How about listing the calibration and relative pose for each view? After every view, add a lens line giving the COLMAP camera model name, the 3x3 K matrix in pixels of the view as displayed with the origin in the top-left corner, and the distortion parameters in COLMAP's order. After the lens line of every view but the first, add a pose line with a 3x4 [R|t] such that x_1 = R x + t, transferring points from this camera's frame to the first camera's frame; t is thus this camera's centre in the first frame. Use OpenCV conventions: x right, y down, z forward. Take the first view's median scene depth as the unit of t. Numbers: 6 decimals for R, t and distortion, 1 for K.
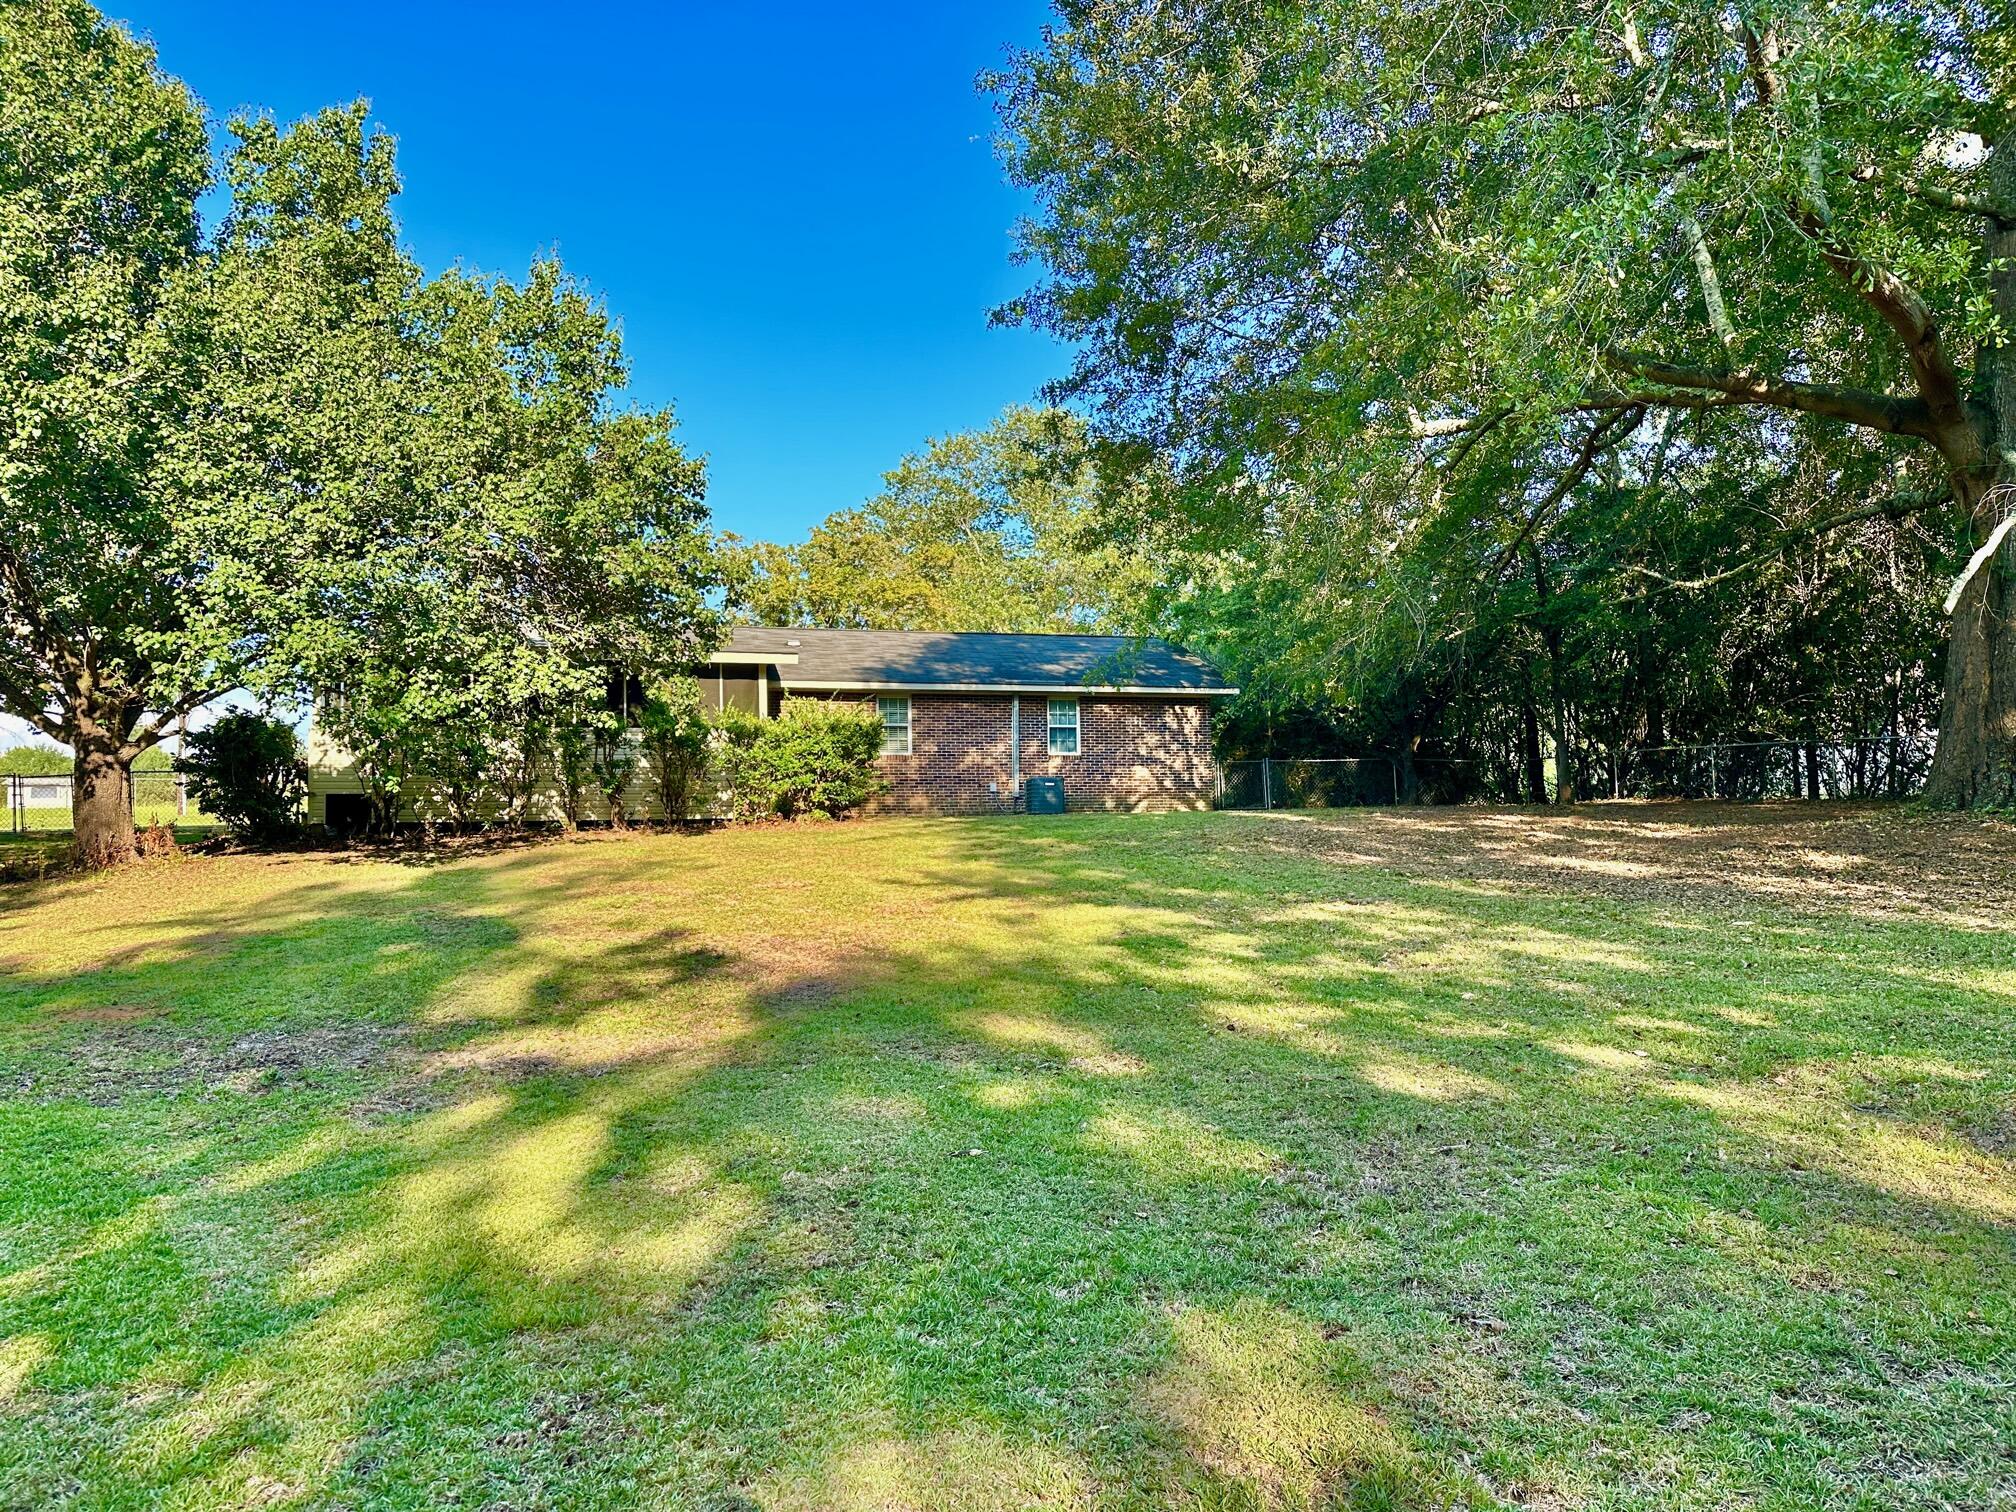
lens RADIAL K [[1407.6, 0, 1014.7], [0, 1407.6, 768.2], [0, 0, 1]] dist [0.051260, -0.051256]
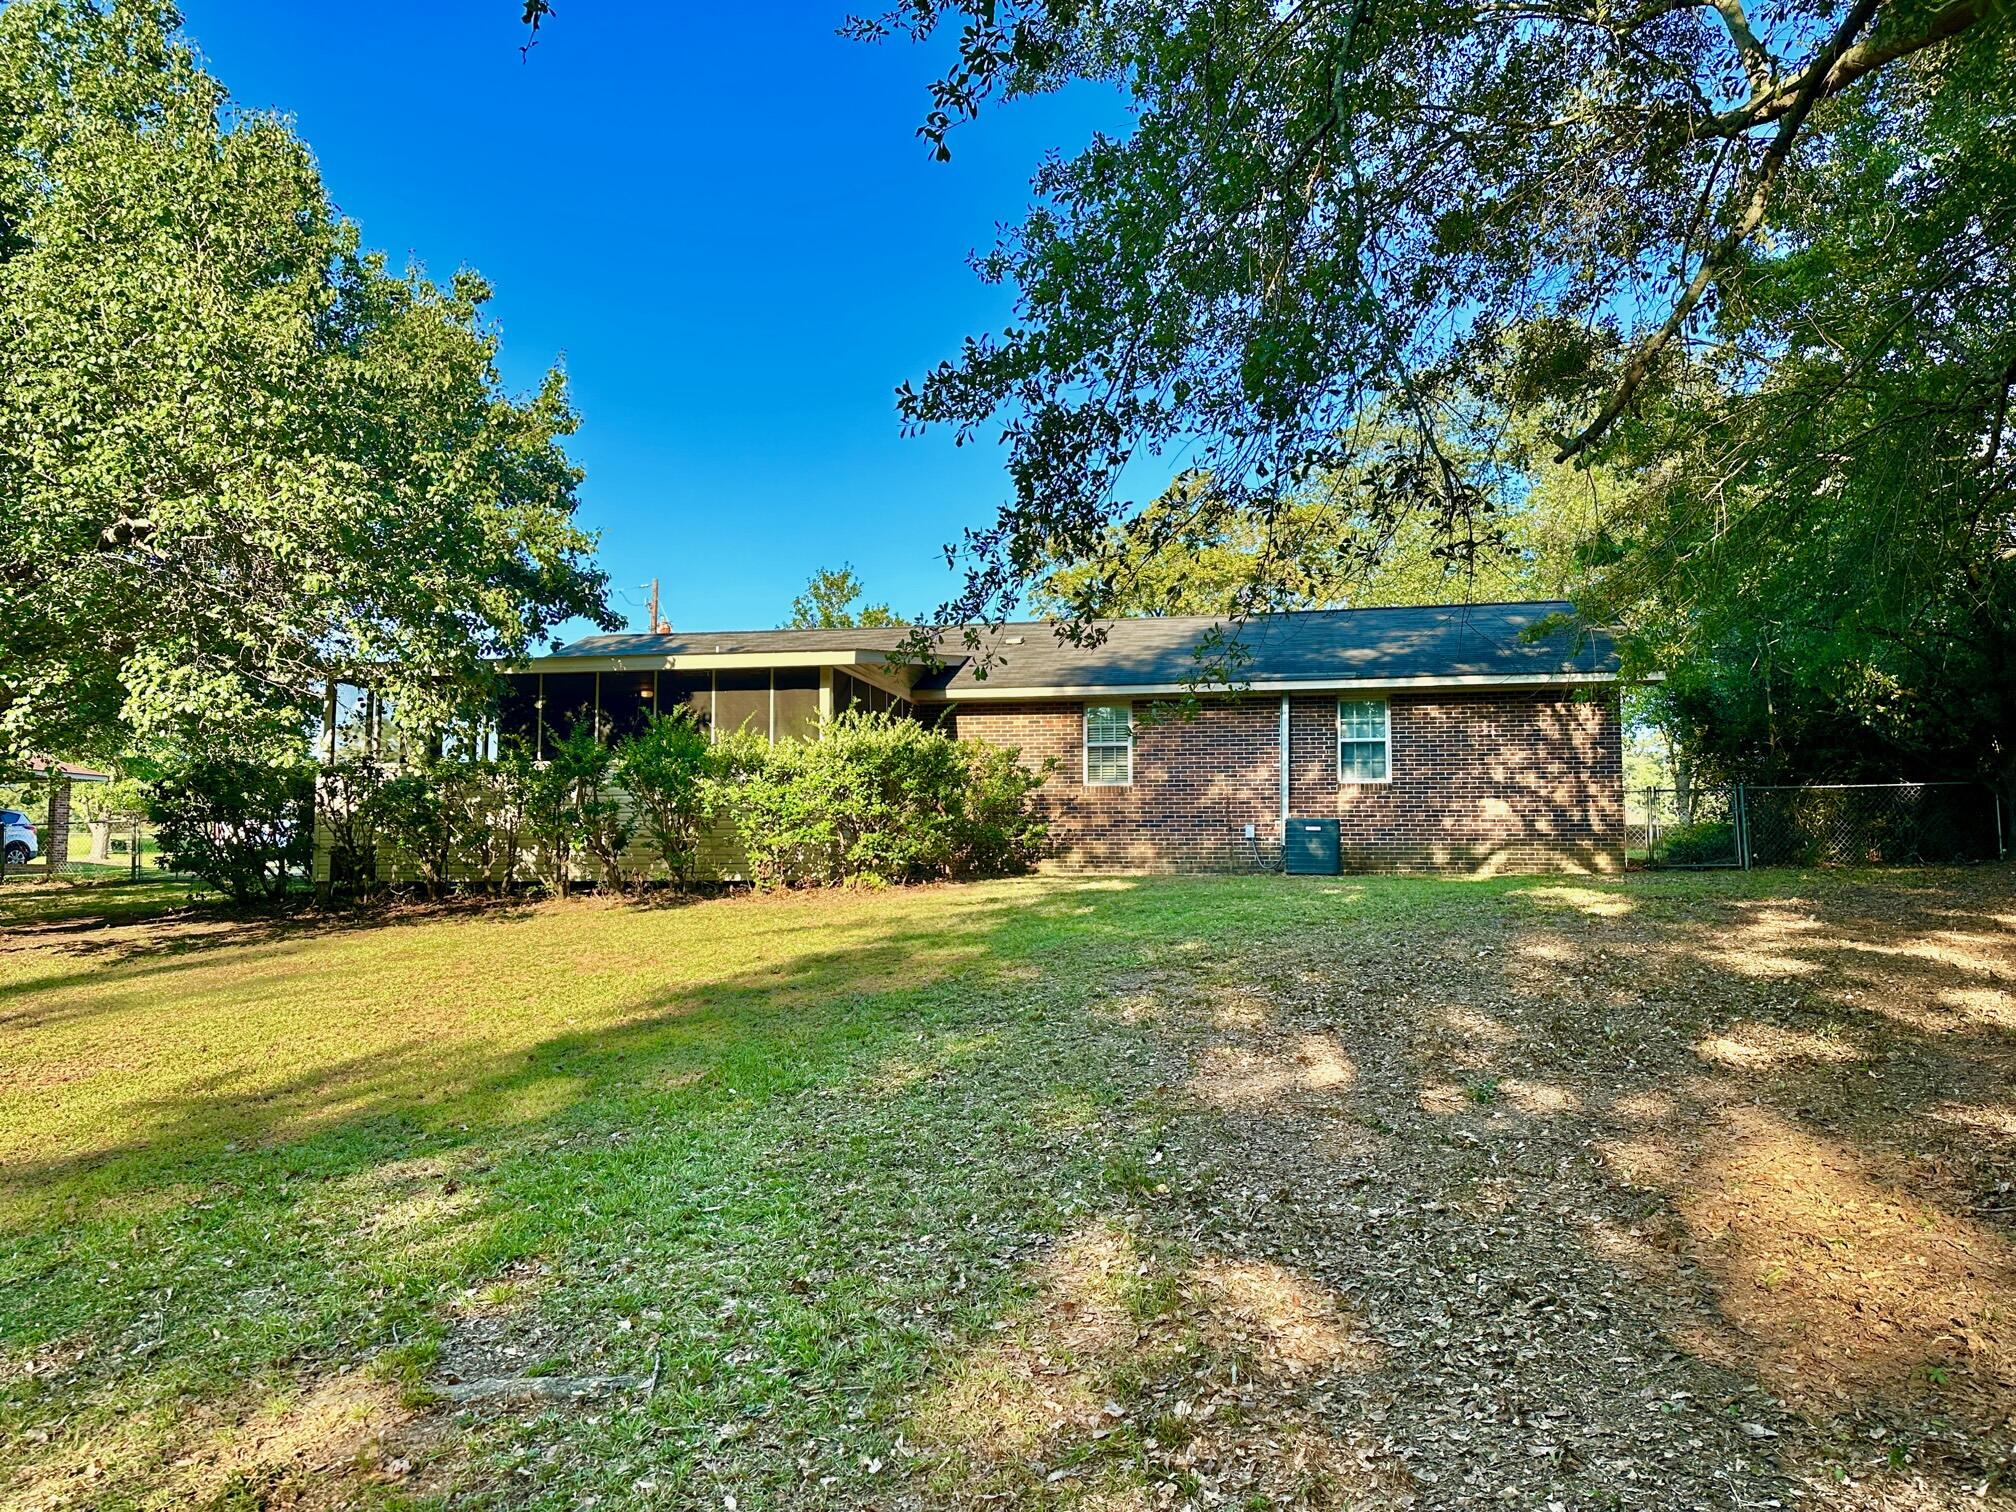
lens RADIAL K [[1407.6, 0, 1004.9], [0, 1407.6, 753.4], [0, 0, 1]] dist [0.051260, -0.051256]
pose [[0.882353, -0.020121, -0.470157, 0.291320], [0.010077, 0.999664, -0.023870, -0.013153], [0.470480, 0.016324, 0.882260, 0.478914]]
